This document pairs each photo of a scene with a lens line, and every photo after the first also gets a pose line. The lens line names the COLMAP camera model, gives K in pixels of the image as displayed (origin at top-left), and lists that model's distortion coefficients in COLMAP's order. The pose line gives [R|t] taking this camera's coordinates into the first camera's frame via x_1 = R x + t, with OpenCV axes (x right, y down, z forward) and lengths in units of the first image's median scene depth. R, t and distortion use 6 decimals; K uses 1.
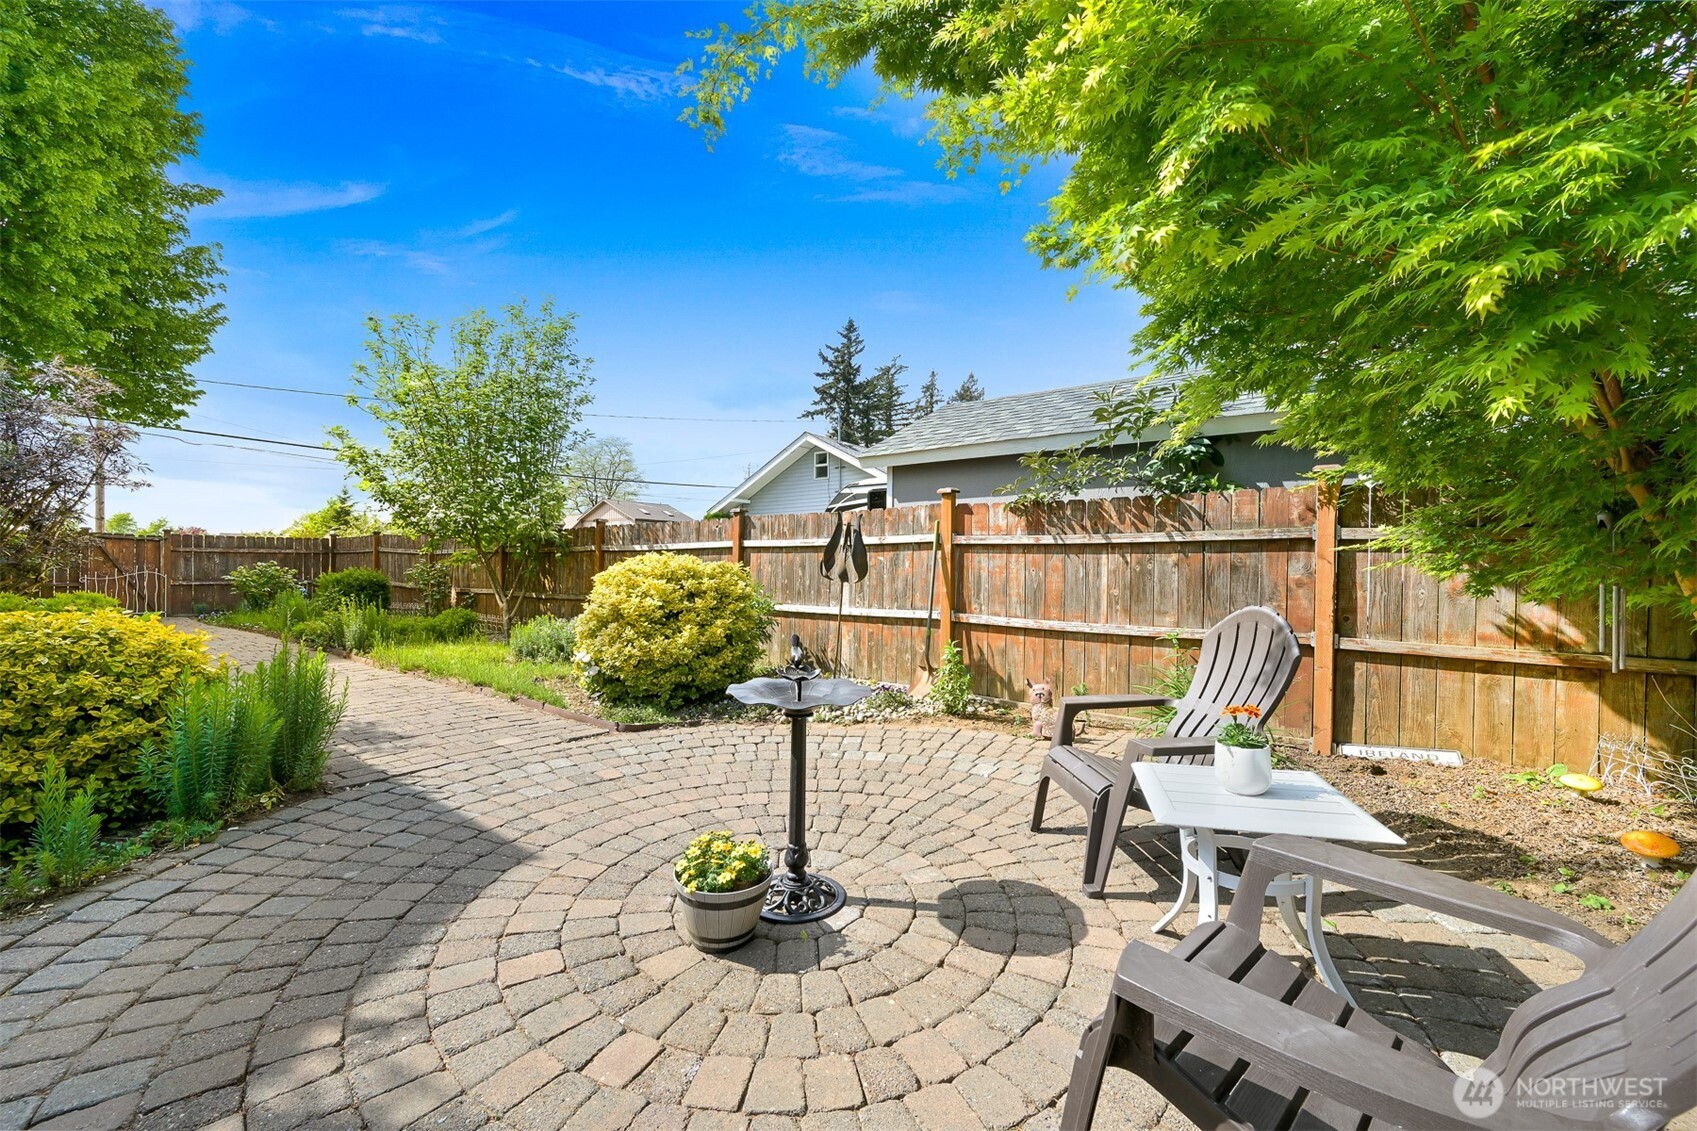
lens RADIAL K [[671.4, 0, 848.5], [0, 671.4, 565.5], [0, 0, 1]] dist [-0.000731, 0.000055]
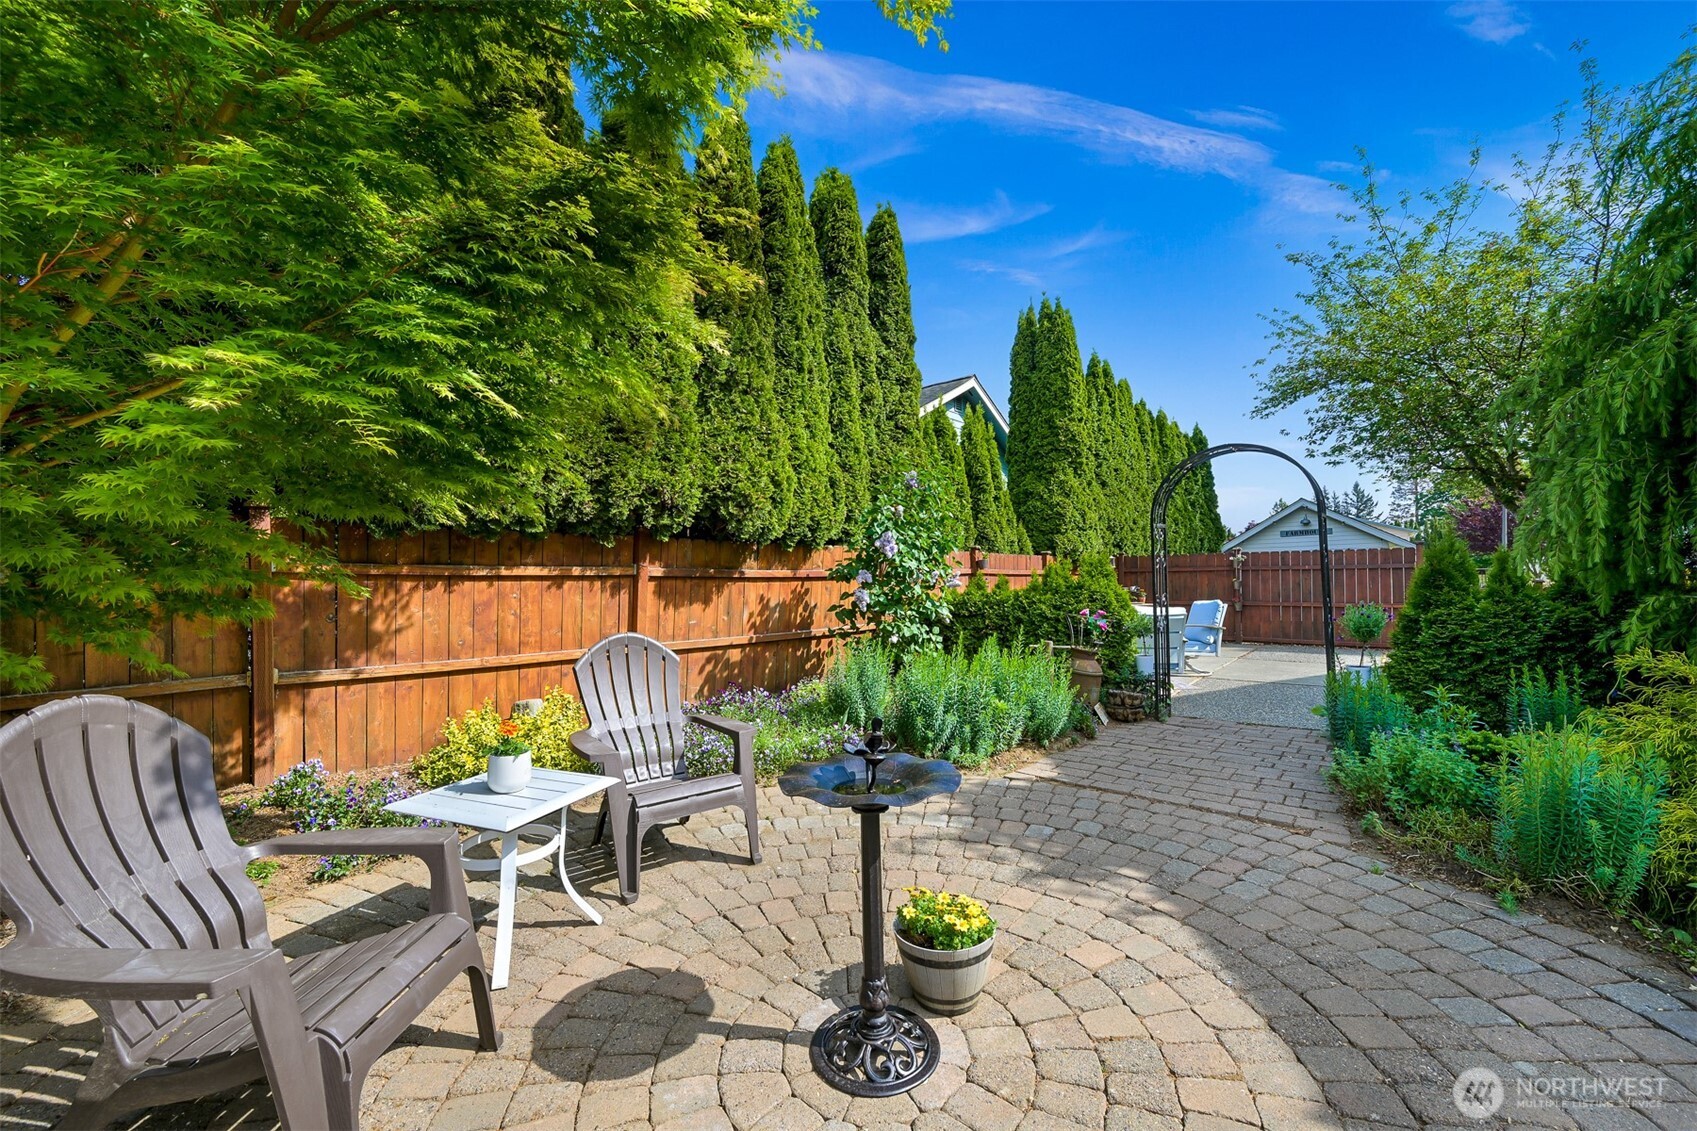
lens RADIAL K [[671.4, 0, 848.5], [0, 671.4, 565.5], [0, 0, 1]] dist [-0.000731, 0.000055]
pose [[-0.999206, 0.004569, 0.039577, -0.082028], [0.004806, 0.999971, 0.005898, -0.069903], [-0.039549, 0.006084, -0.999199, 1.811106]]
